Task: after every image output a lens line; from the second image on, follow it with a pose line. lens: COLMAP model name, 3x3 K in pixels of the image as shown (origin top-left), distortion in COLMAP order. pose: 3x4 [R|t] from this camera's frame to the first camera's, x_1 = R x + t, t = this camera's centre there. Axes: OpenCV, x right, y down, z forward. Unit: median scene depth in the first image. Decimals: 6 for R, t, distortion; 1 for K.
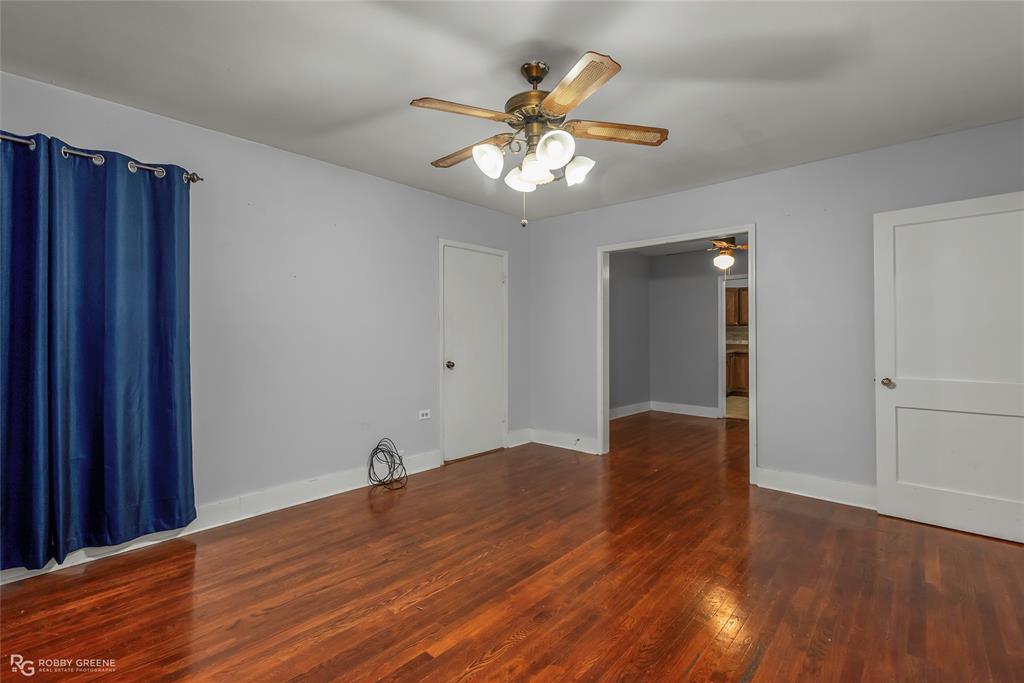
lens RADIAL K [[469.8, 0, 509.6], [0, 469.8, 336.7], [0, 0, 1]] dist [-0.012253, 0.003389]
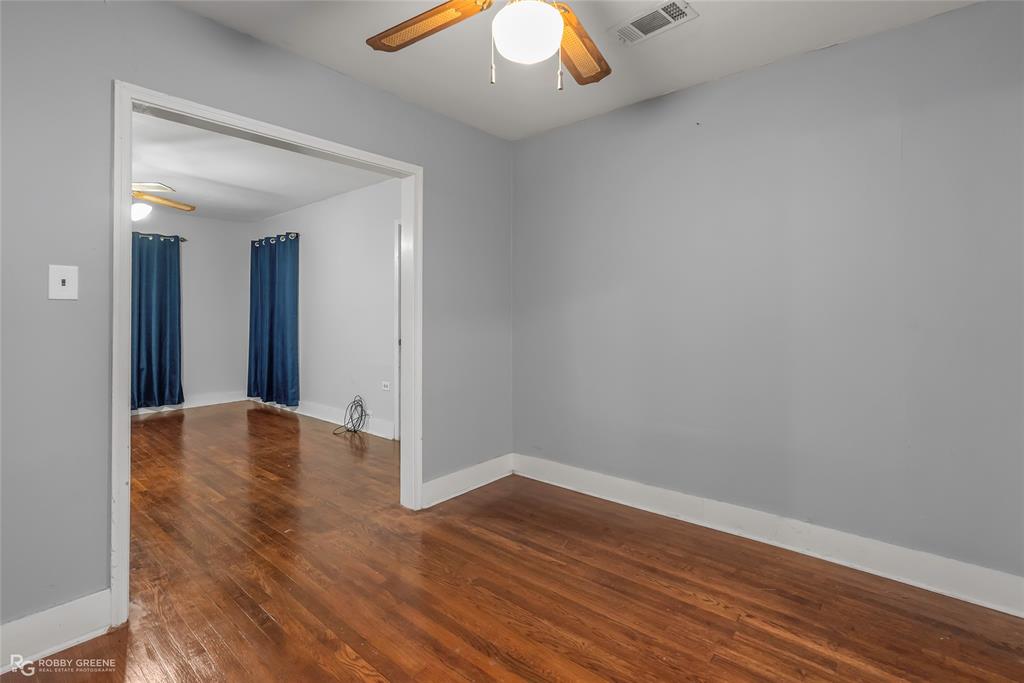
lens RADIAL K [[469.8, 0, 512.3], [0, 469.8, 310.1], [0, 0, 1]] dist [-0.012253, 0.003389]
pose [[0.020184, -0.008825, -0.999757, 1.336211], [-0.001293, 0.999960, -0.008853, 0.002048], [0.999795, 0.001471, 0.020171, 1.883736]]
